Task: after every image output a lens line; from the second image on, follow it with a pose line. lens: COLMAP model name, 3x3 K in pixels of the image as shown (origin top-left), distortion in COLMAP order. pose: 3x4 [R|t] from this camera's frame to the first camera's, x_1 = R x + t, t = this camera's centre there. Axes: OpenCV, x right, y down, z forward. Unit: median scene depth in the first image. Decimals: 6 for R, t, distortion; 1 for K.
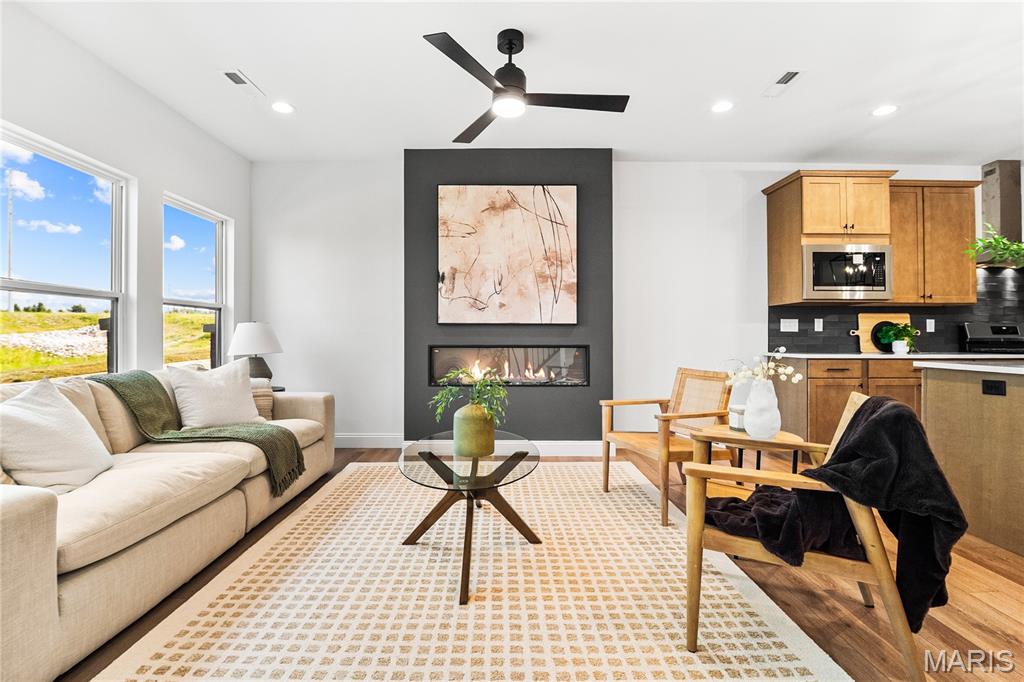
lens RADIAL K [[466.1, 0, 506.0], [0, 466.1, 337.8], [0, 0, 1]] dist [-0.024497, -0.001684]
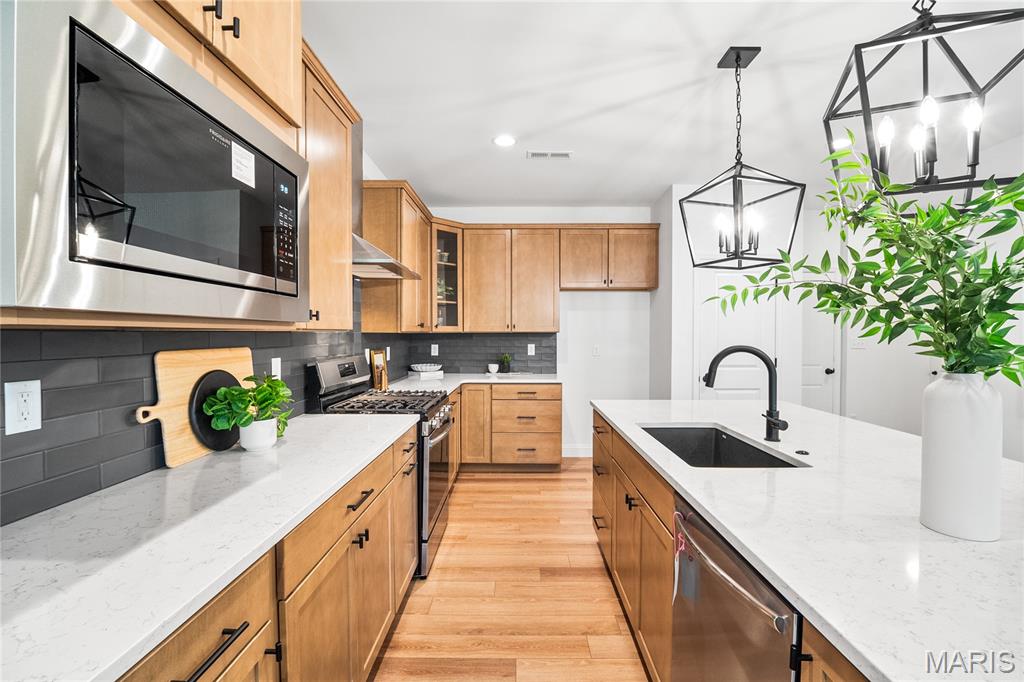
lens RADIAL K [[443.4, 0, 510.4], [0, 443.4, 337.6], [0, 0, 1]] dist [-0.023645, 0.005667]
pose [[0.013576, -0.008511, 0.999872, 0.489286], [0.002235, 0.999962, 0.008482, -0.071278], [-0.999905, 0.002119, 0.013594, 0.795177]]
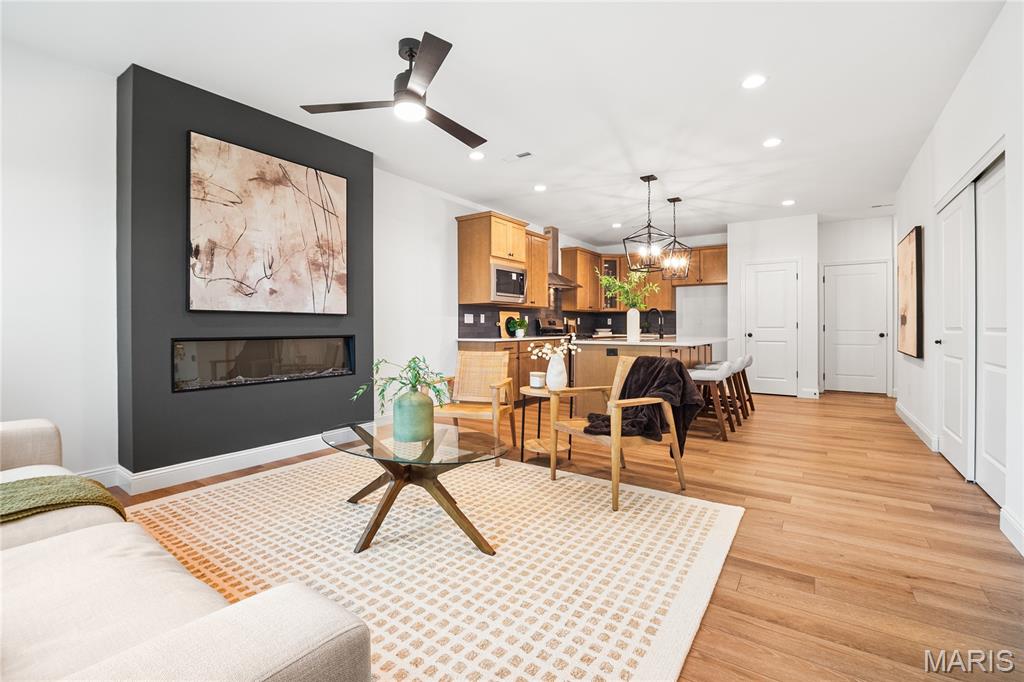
lens RADIAL K [[443.4, 0, 510.2], [0, 443.4, 332.1], [0, 0, 1]] dist [-0.023645, 0.005667]
pose [[0.571547, -0.010633, 0.820500, -0.441742], [0.003201, 0.999937, 0.010728, -0.000111], [-0.820563, -0.003505, 0.571545, 0.147094]]
